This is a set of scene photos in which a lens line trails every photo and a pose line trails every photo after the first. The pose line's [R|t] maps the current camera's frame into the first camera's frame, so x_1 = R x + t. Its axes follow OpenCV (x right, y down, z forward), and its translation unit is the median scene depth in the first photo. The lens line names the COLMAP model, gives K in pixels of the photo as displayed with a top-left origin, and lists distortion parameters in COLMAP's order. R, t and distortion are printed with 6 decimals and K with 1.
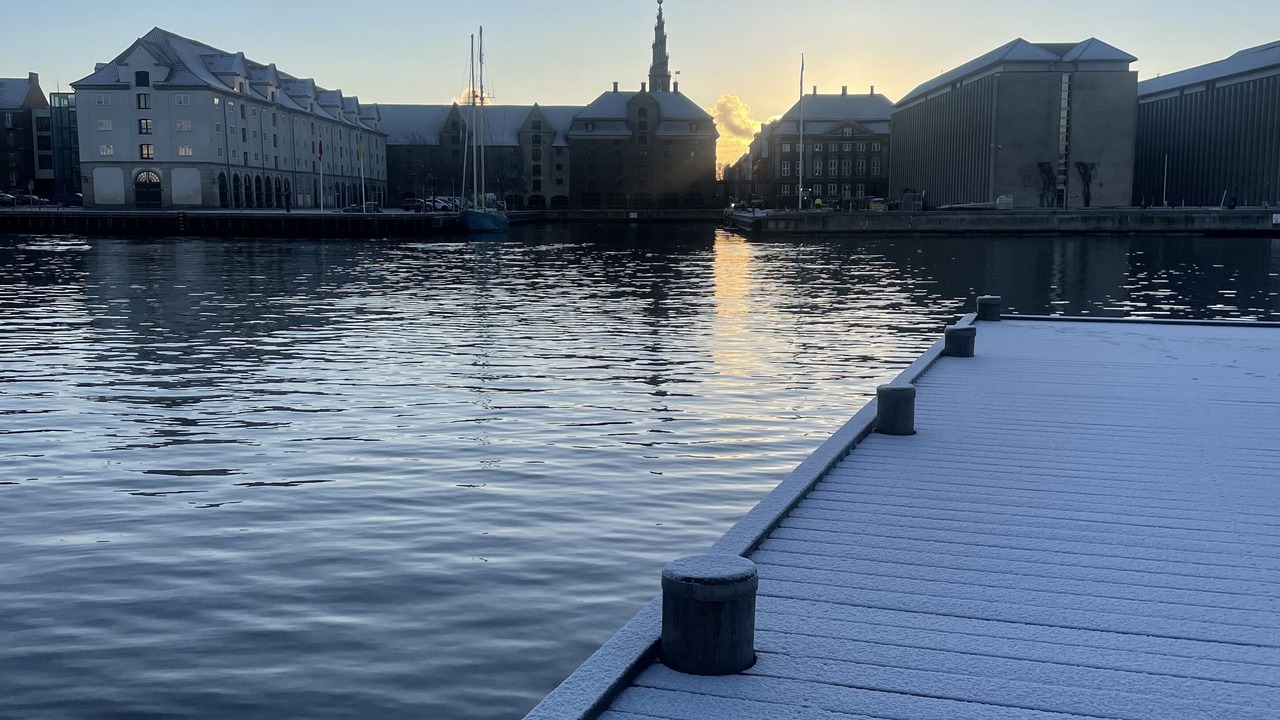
lens RADIAL K [[1348.8, 0, 644.5], [0, 1348.8, 361.2], [0, 0, 1]] dist [0.134401, -0.221506]
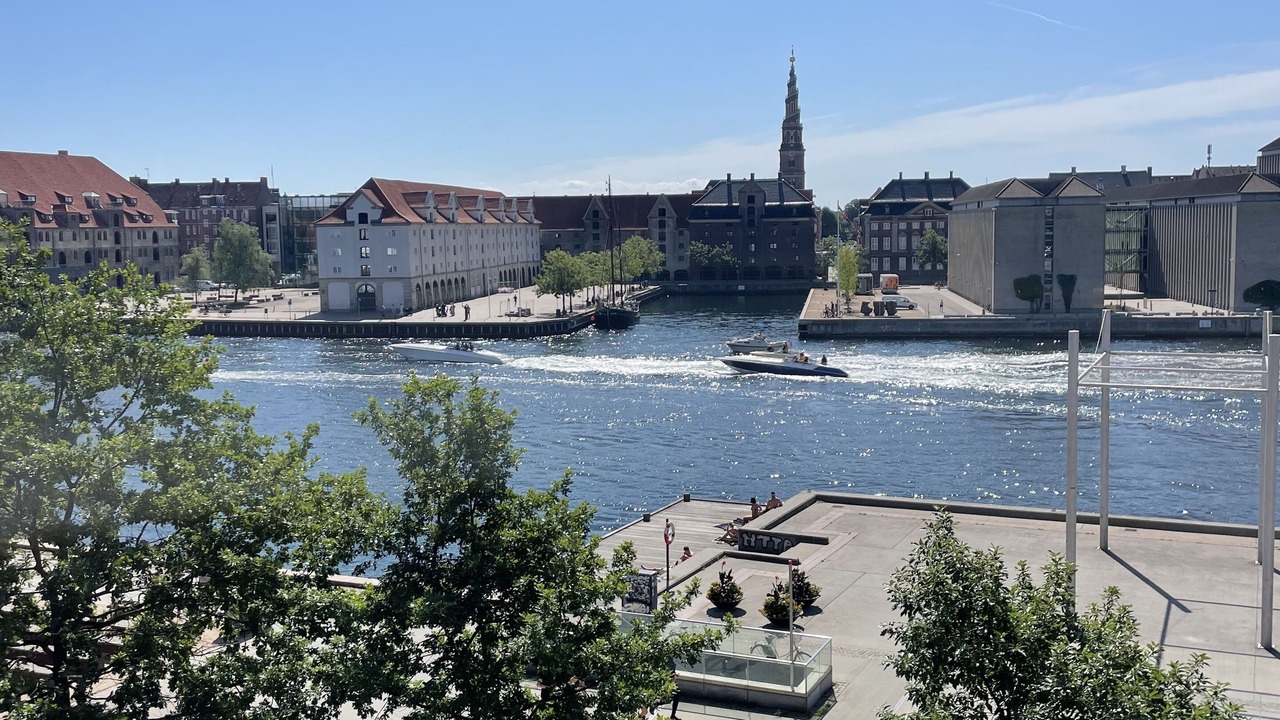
lens RADIAL K [[1348.8, 0, 644.5], [0, 1348.8, 361.2], [0, 0, 1]] dist [0.134401, -0.221506]
pose [[0.993414, -0.001572, -0.114569, 0.058850], [0.000127, 0.999920, -0.012621, -0.037589], [0.114580, 0.012523, 0.993335, -0.267444]]
